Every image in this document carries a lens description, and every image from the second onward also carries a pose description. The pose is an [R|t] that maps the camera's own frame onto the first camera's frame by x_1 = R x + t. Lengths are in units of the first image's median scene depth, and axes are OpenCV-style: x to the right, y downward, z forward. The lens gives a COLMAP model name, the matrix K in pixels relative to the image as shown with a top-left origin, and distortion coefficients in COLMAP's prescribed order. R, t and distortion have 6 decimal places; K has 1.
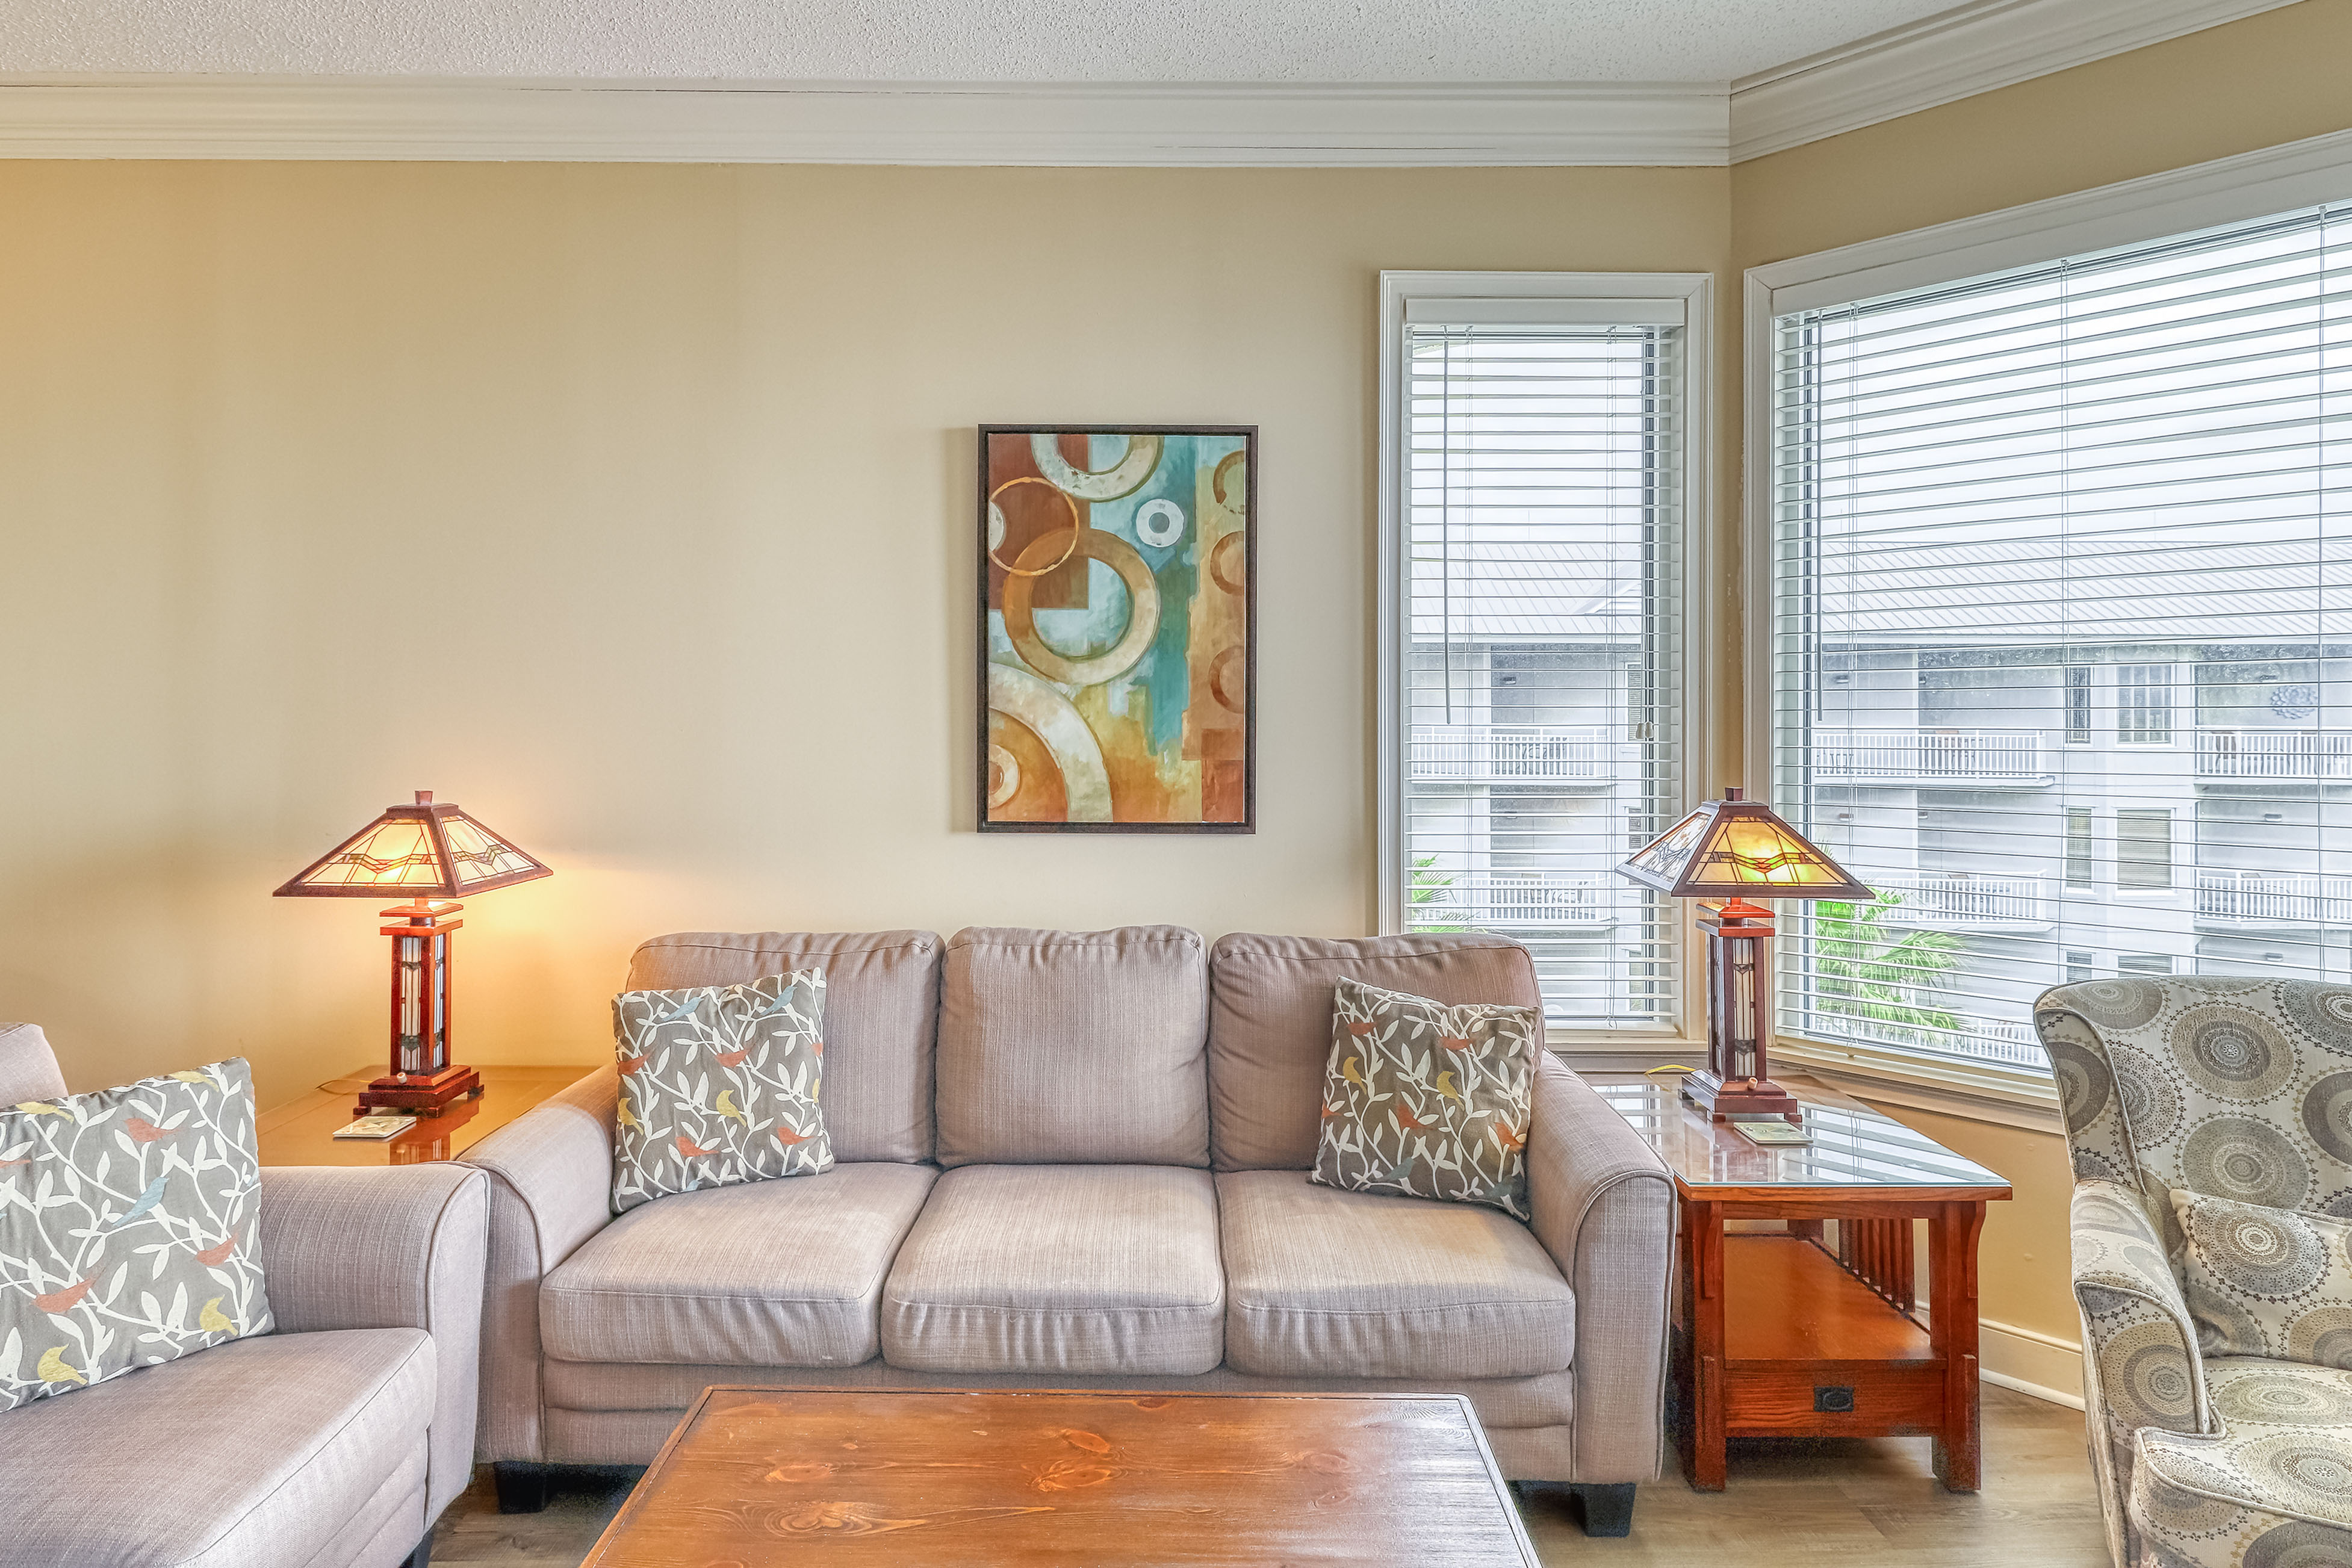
lens RADIAL K [[1170.7, 0, 1175.6], [0, 1170.7, 741.4], [0, 0, 1]] dist [0.001785, -0.000094]
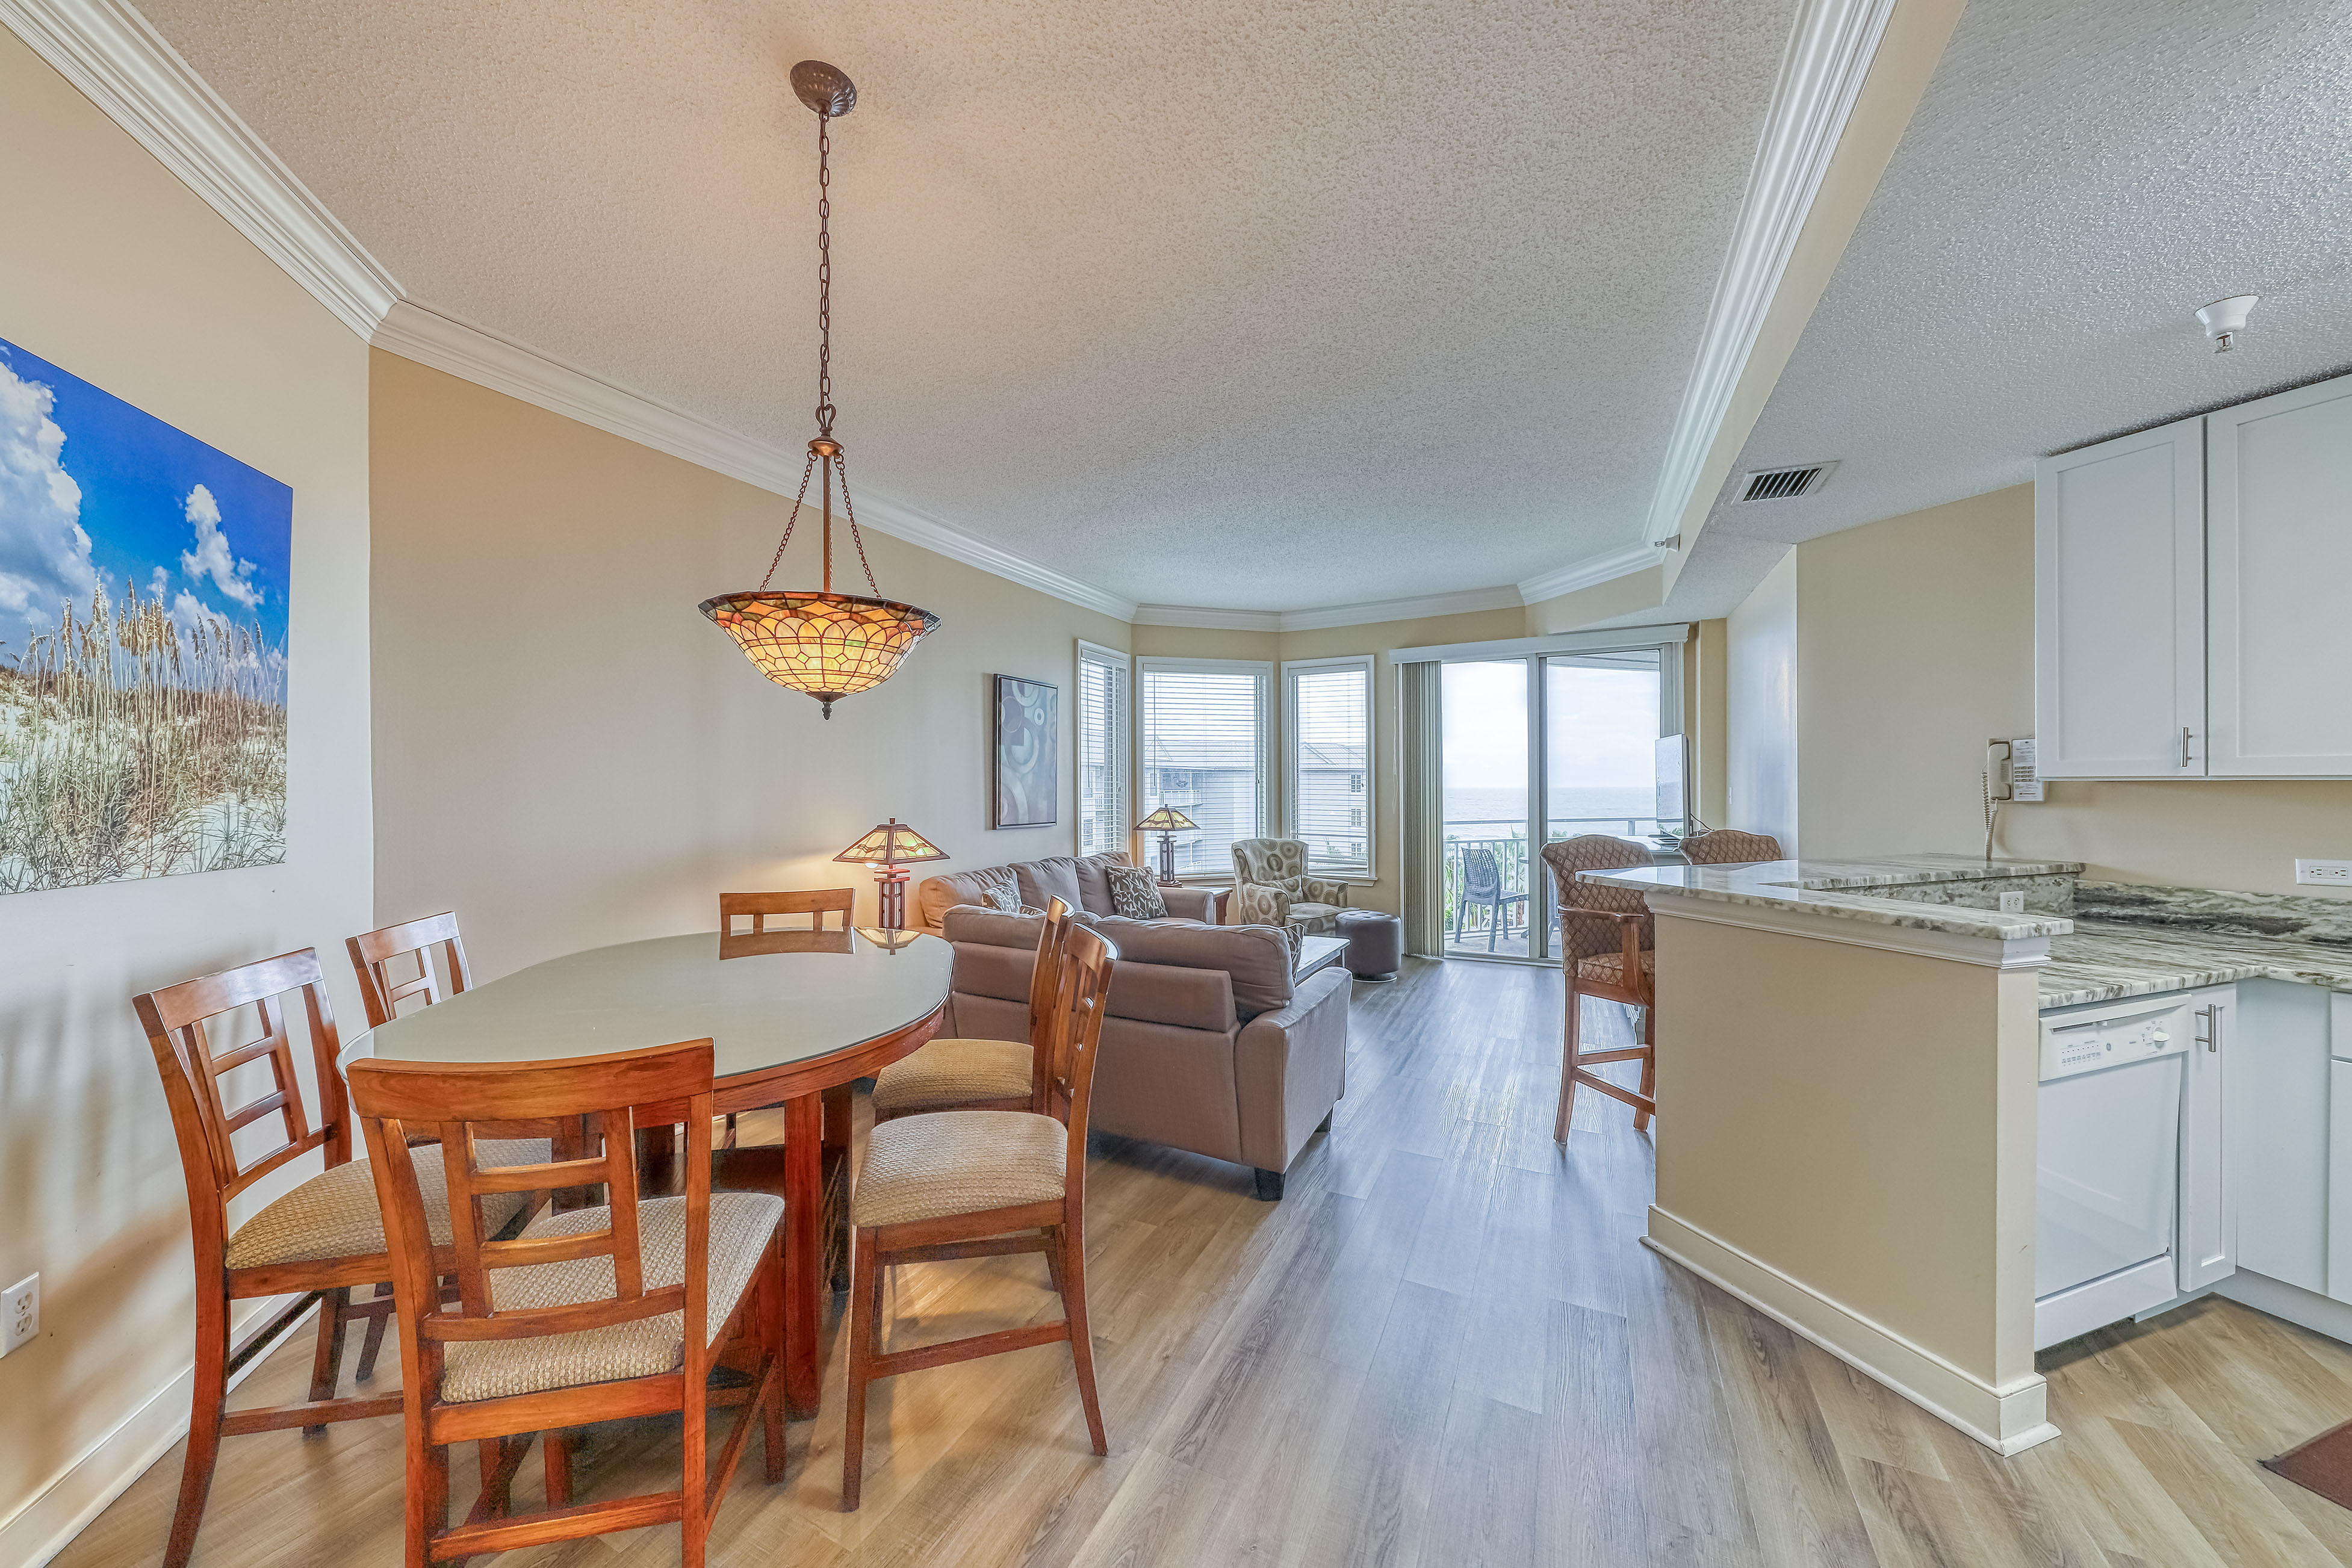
lens RADIAL K [[820.1, 0, 1176.0], [0, 820.1, 784.0], [0, 0, 1]] dist [-0.000057, -0.000016]
pose [[0.442844, 0.001667, 0.896597, -1.814131], [0.002918, 0.999990, -0.003301, -0.017499], [-0.896594, 0.004078, 0.442835, -0.191985]]
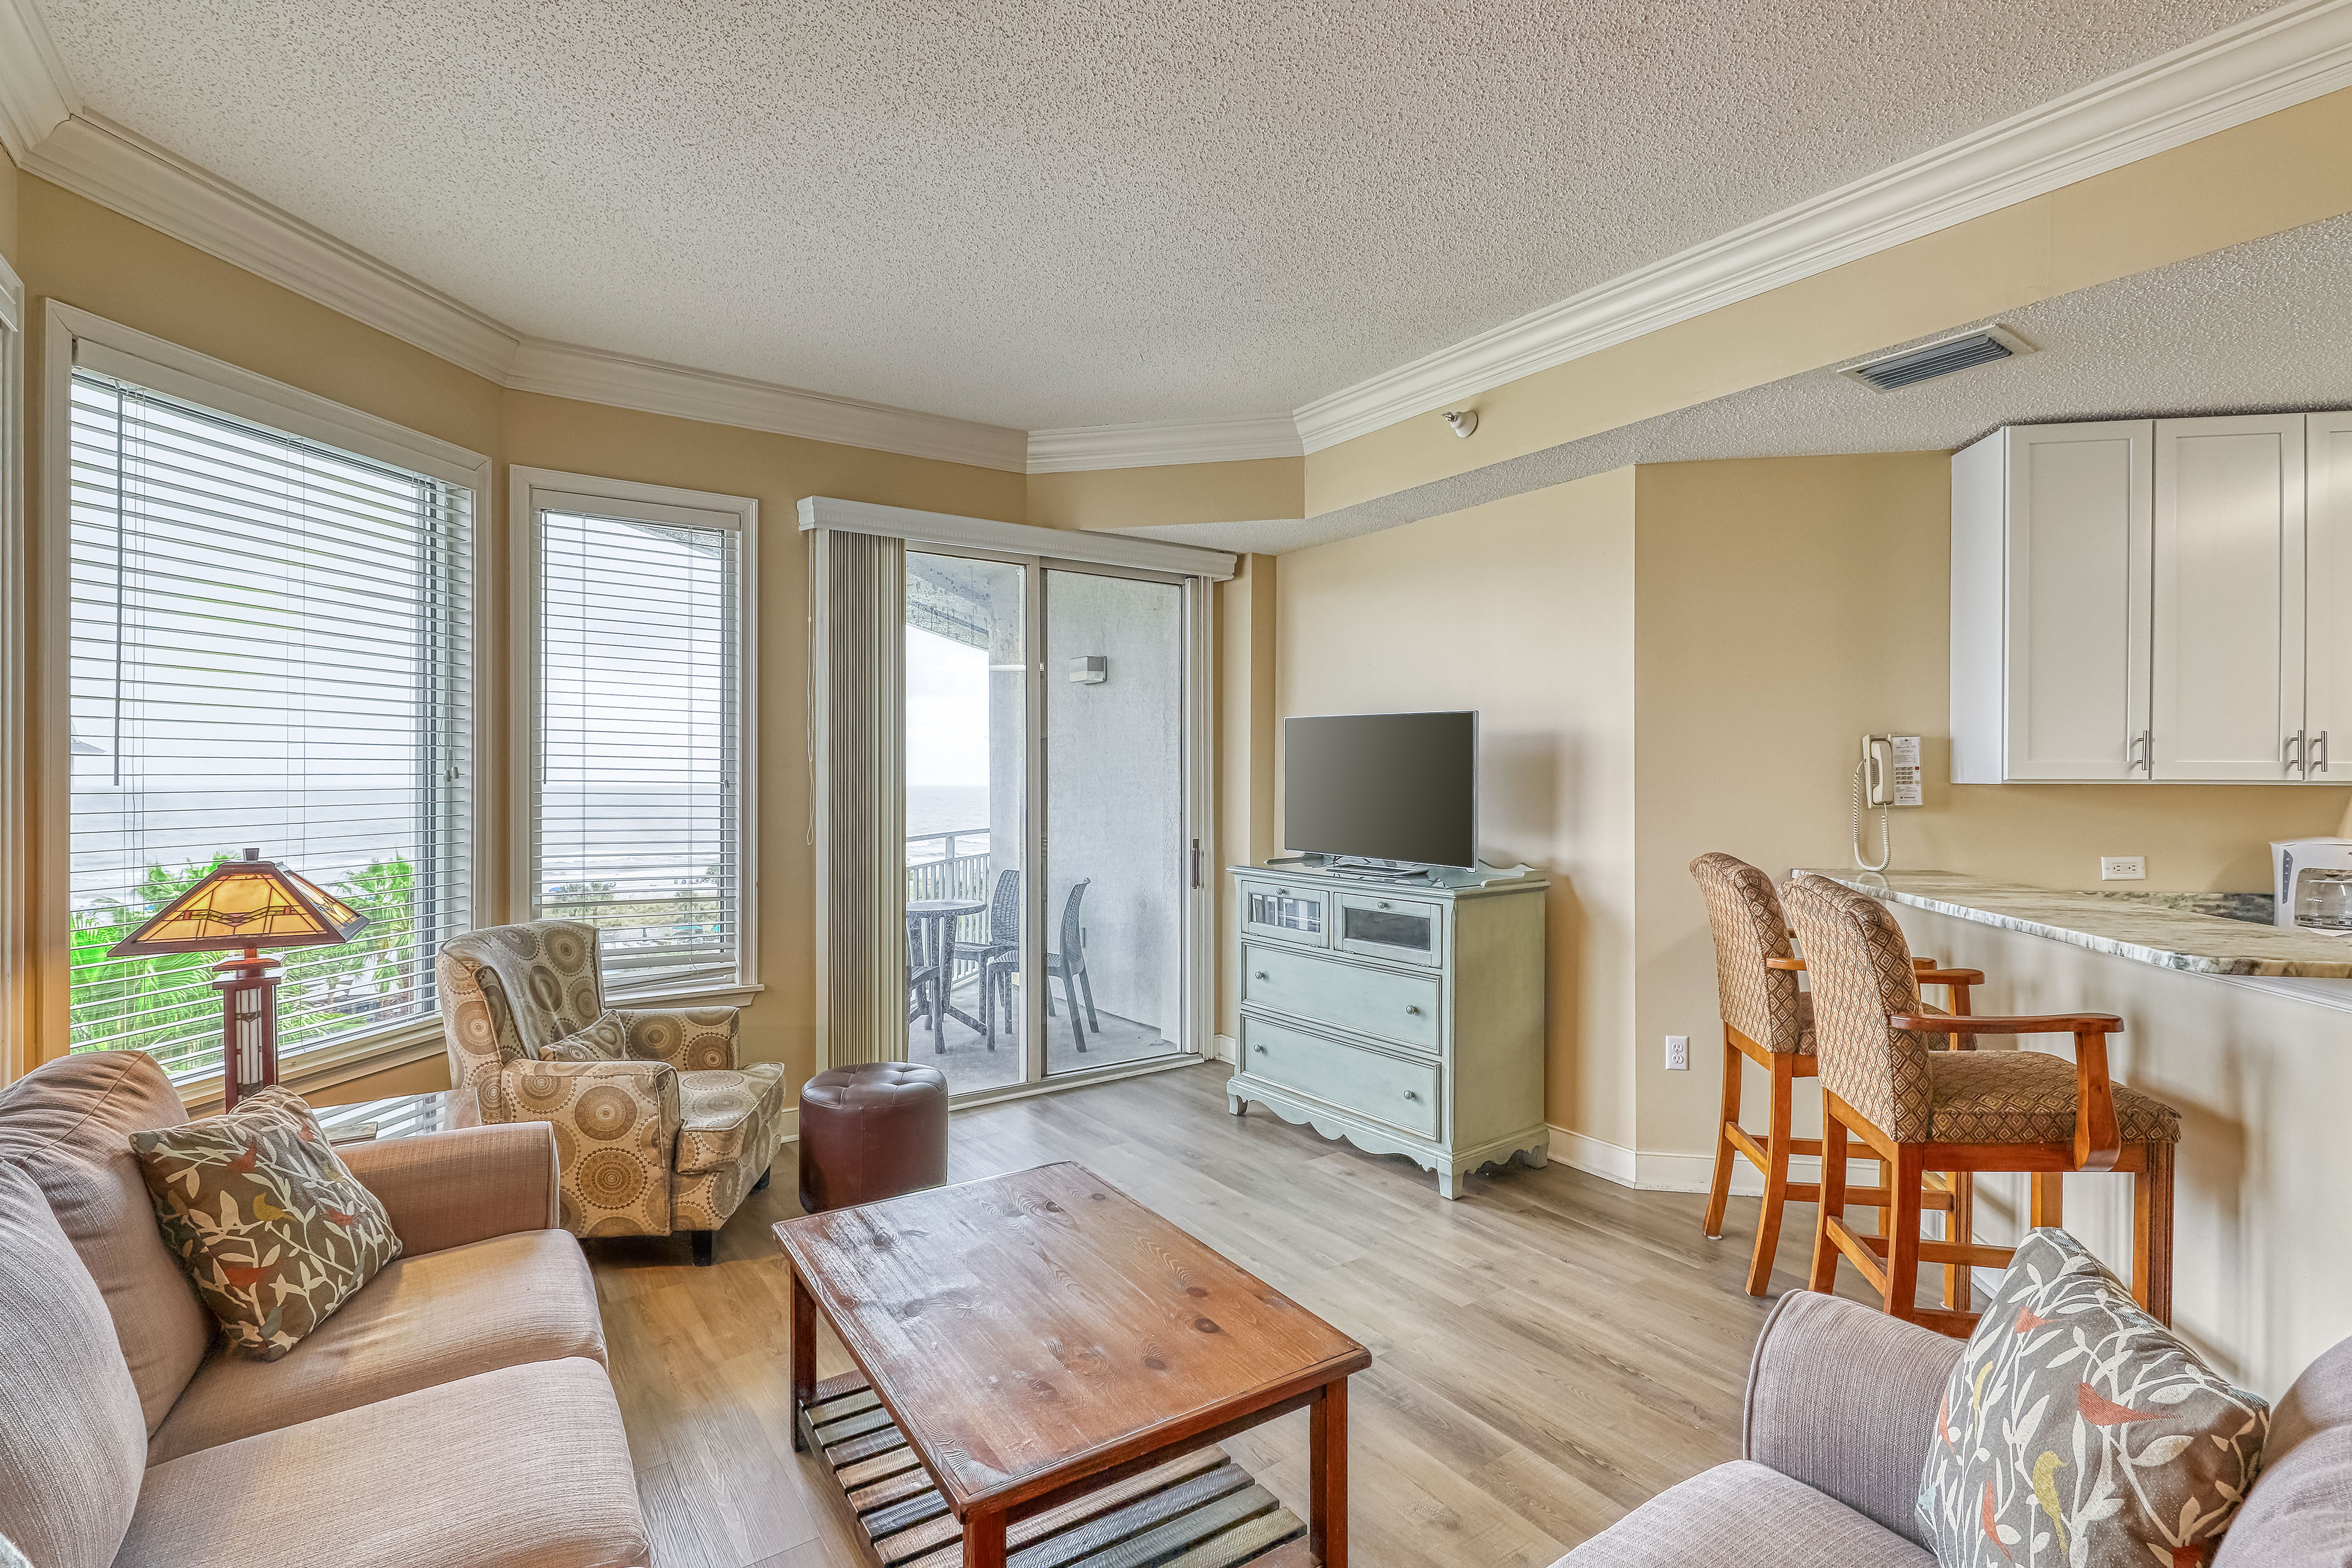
lens RADIAL K [[1098.6, 0, 1228.2], [0, 1098.6, 781.3], [0, 0, 1]] dist [0.001436, 0.000141]
pose [[-0.567691, 0.000403, 0.823242, -0.827431], [-0.000488, 1.000000, -0.000825, -0.023607], [-0.823242, -0.000870, -0.567690, 0.819066]]
